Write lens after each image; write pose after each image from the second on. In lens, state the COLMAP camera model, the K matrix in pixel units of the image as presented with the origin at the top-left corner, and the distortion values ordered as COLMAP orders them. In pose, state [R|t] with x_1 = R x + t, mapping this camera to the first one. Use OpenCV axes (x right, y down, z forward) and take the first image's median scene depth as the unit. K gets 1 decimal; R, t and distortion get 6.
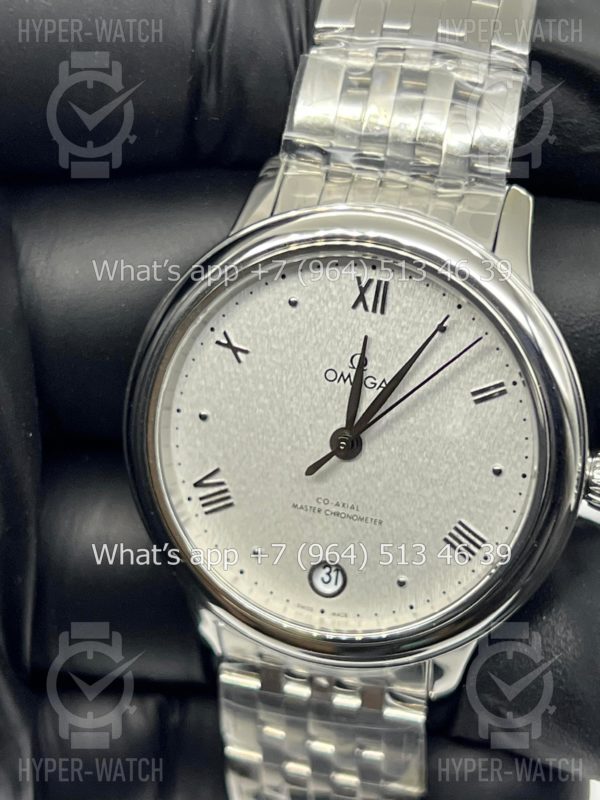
lens RADIAL K [[1839.1, 0, 300.0], [0, 1839.1, 400.0], [0, 0, 1]] dist [0.384176, -0.248766]
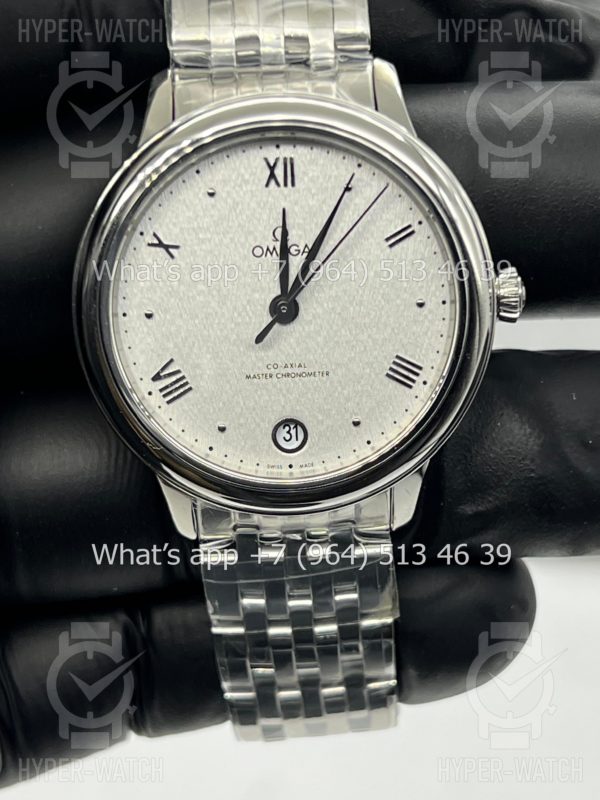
lens RADIAL K [[1839.1, 0, 300.0], [0, 1839.1, 400.0], [0, 0, 1]] dist [0.384176, -0.248766]
pose [[0.958037, -0.200893, 0.204466, -0.204381], [0.216432, 0.974663, -0.056472, 0.142235], [-0.187941, 0.098356, 0.977243, -0.084827]]
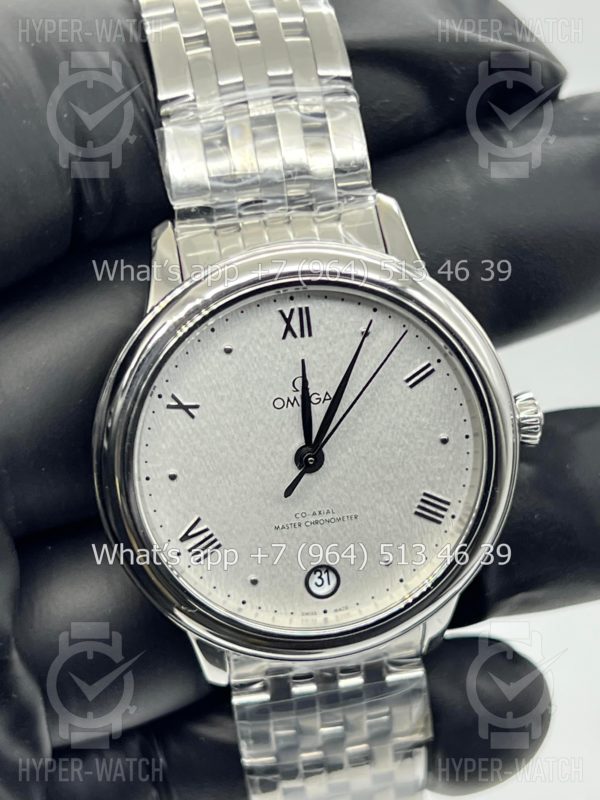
lens RADIAL K [[1839.1, 0, 300.0], [0, 1839.1, 400.0], [0, 0, 1]] dist [0.384176, -0.248766]
pose [[0.909343, -0.301815, 0.286362, -0.283563], [0.295641, 0.953040, 0.065658, -0.083255], [-0.292731, 0.024954, 0.955869, -0.048366]]
